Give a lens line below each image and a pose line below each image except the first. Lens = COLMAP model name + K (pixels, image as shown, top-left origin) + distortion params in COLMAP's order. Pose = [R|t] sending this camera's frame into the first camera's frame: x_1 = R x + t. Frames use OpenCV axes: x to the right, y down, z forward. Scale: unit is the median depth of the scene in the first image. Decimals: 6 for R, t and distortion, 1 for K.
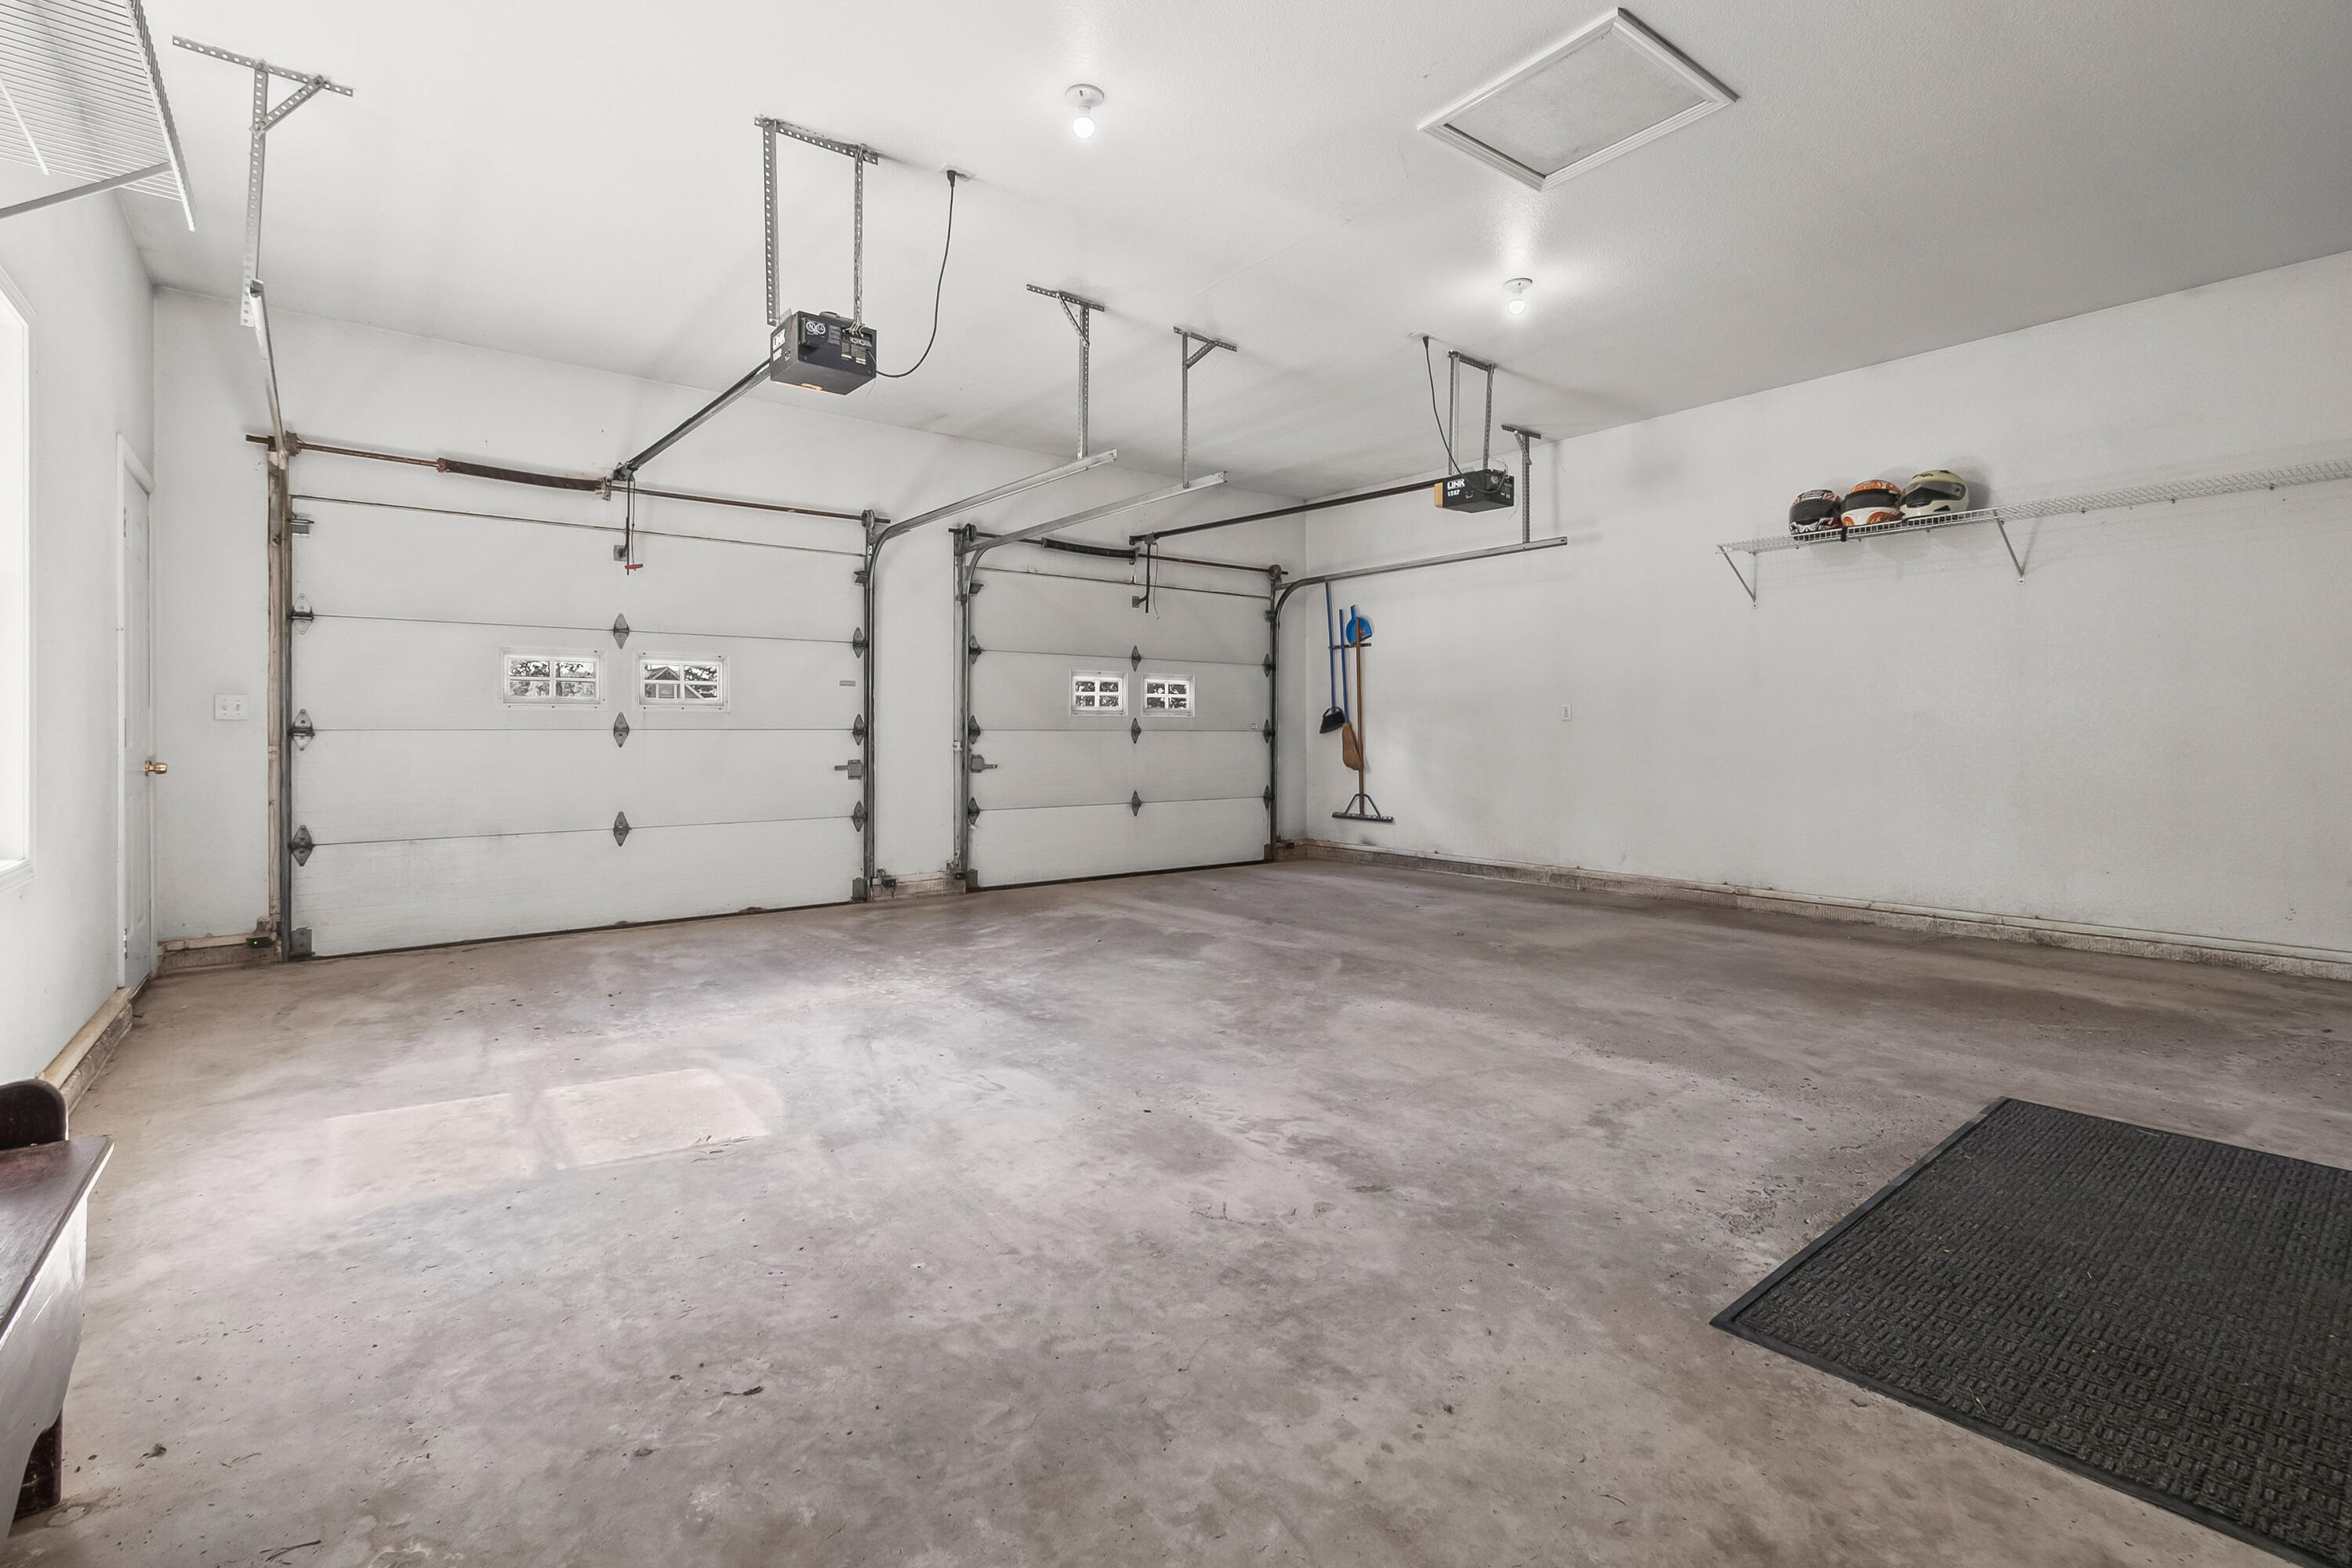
lens RADIAL K [[1041.3, 0, 1105.2], [0, 1041.3, 726.1], [0, 0, 1]] dist [0.003878, -0.002812]
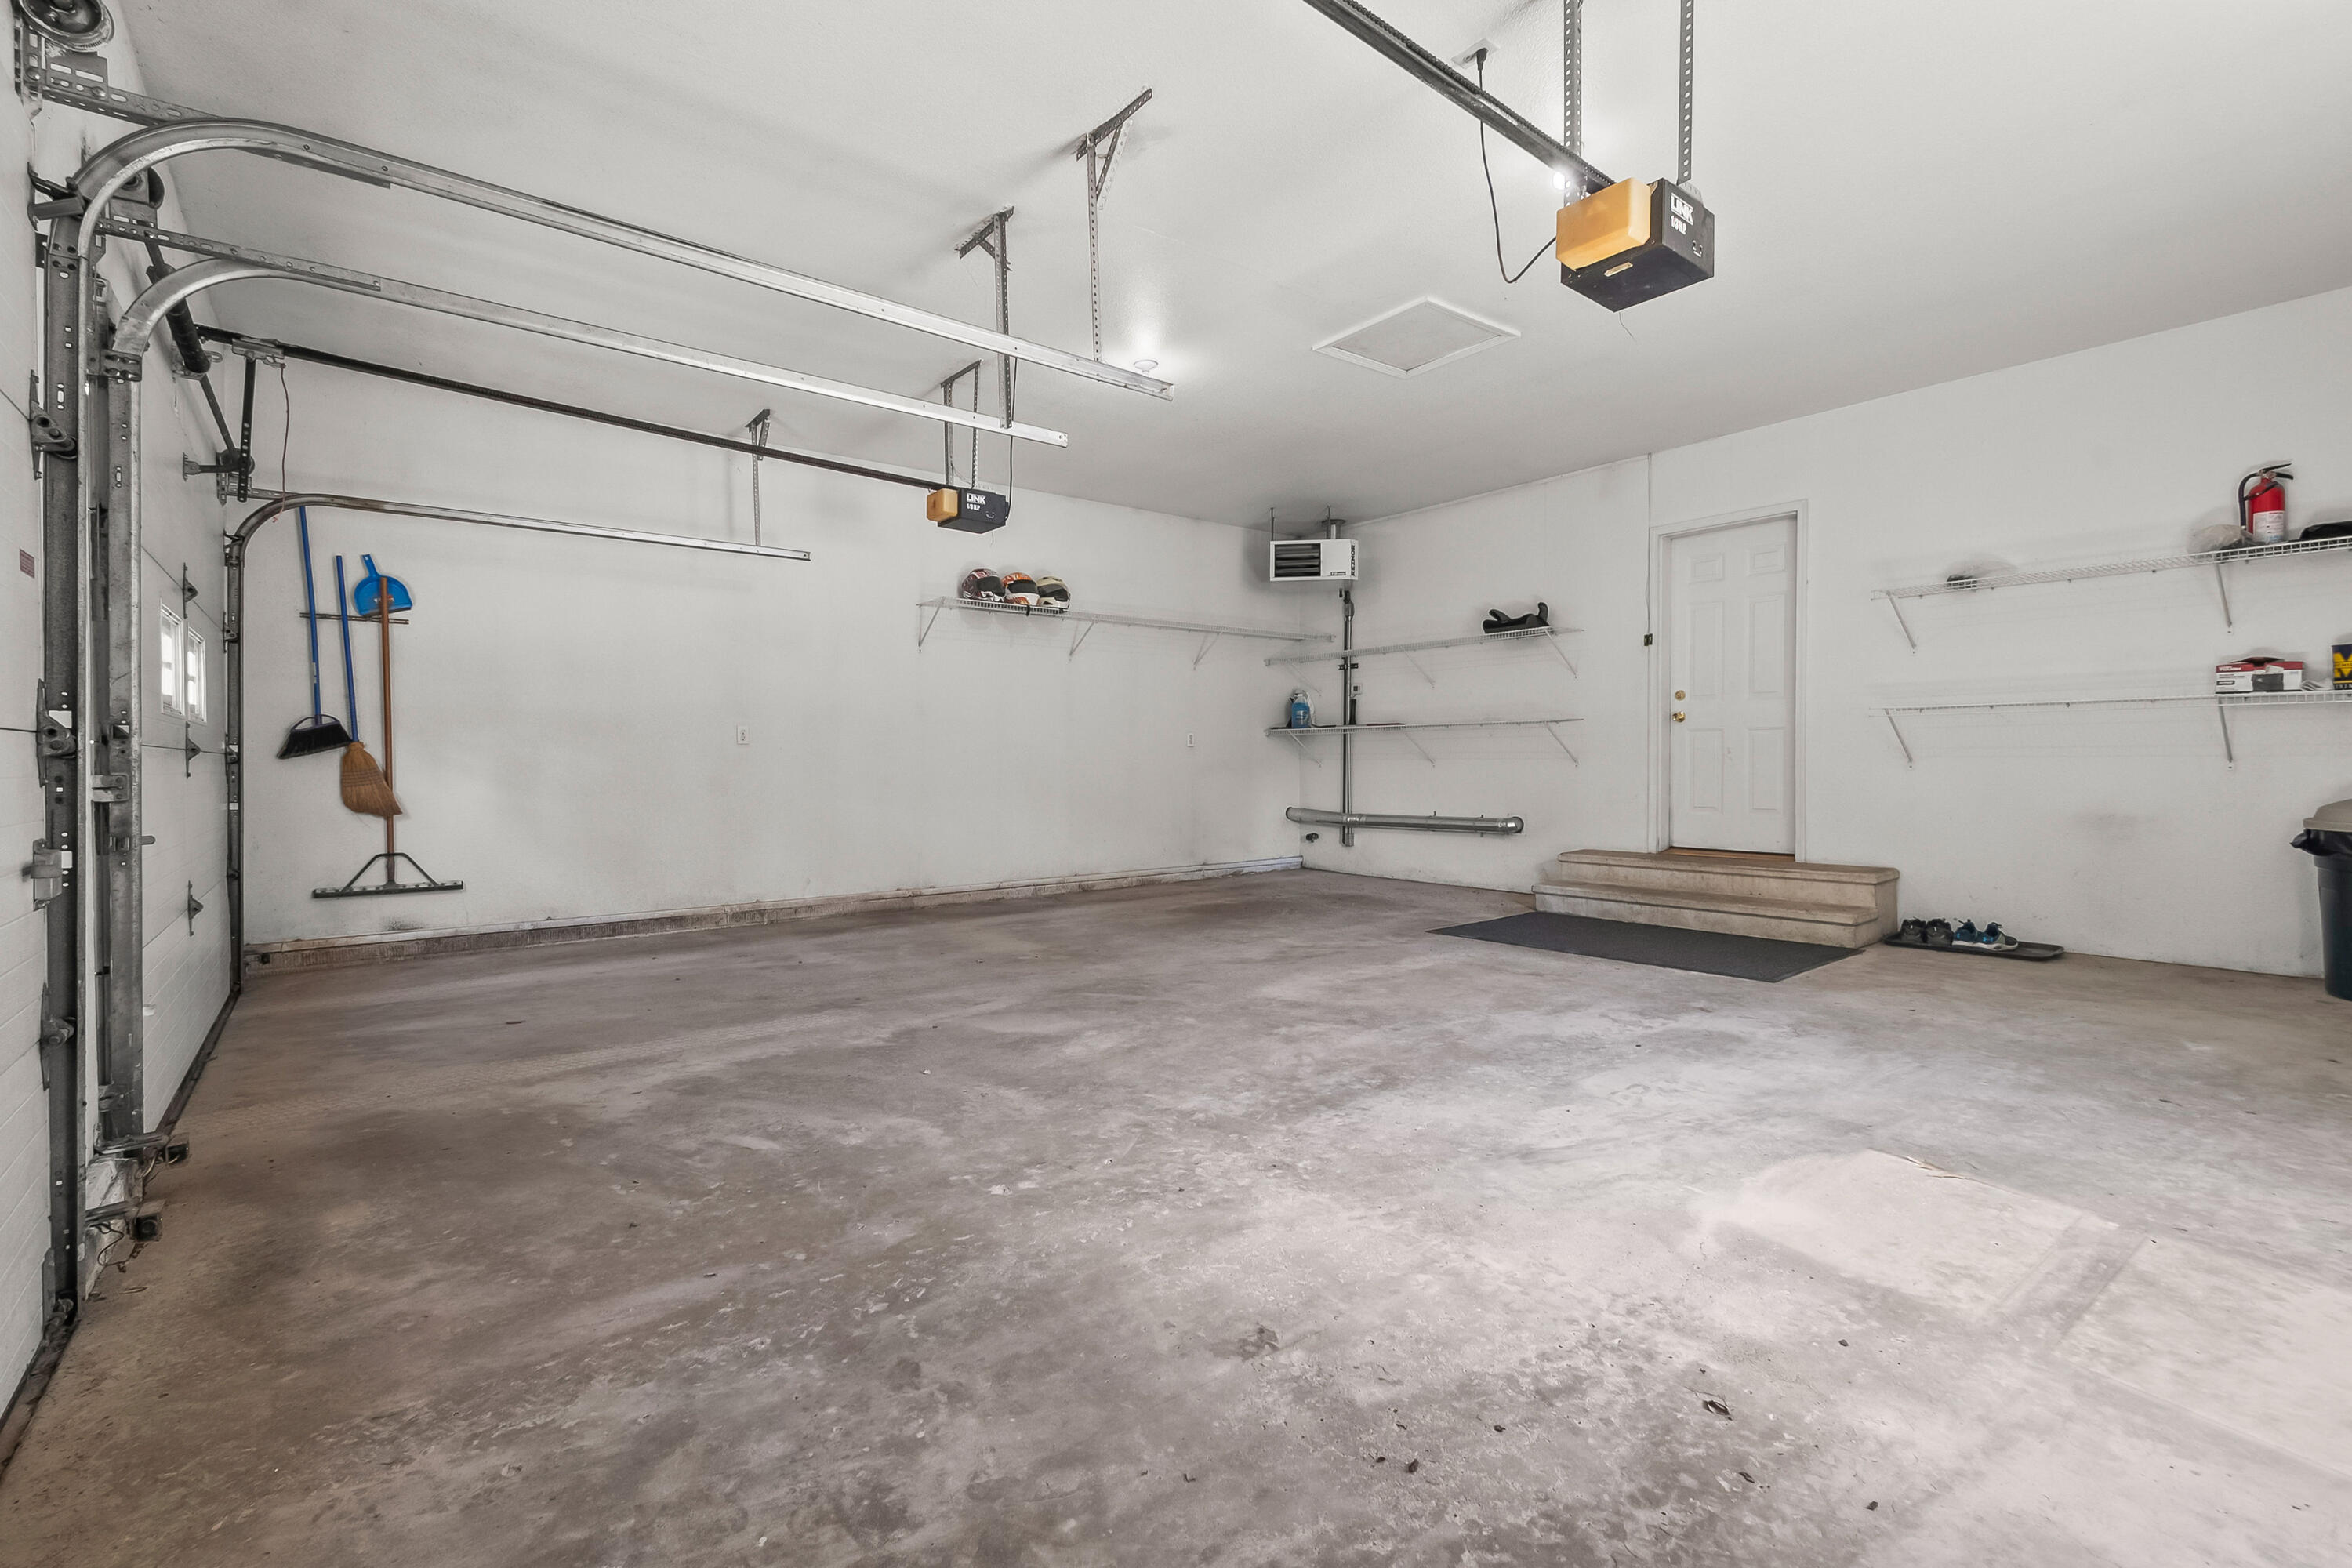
lens RADIAL K [[1041.3, 0, 1170.9], [0, 1041.3, 772.2], [0, 0, 1]] dist [0.003878, -0.002812]
pose [[-0.023108, -0.010187, 0.999681, -0.510080], [-0.003262, 0.999944, 0.010114, 0.008852], [-0.999728, -0.003028, -0.023140, 0.669108]]
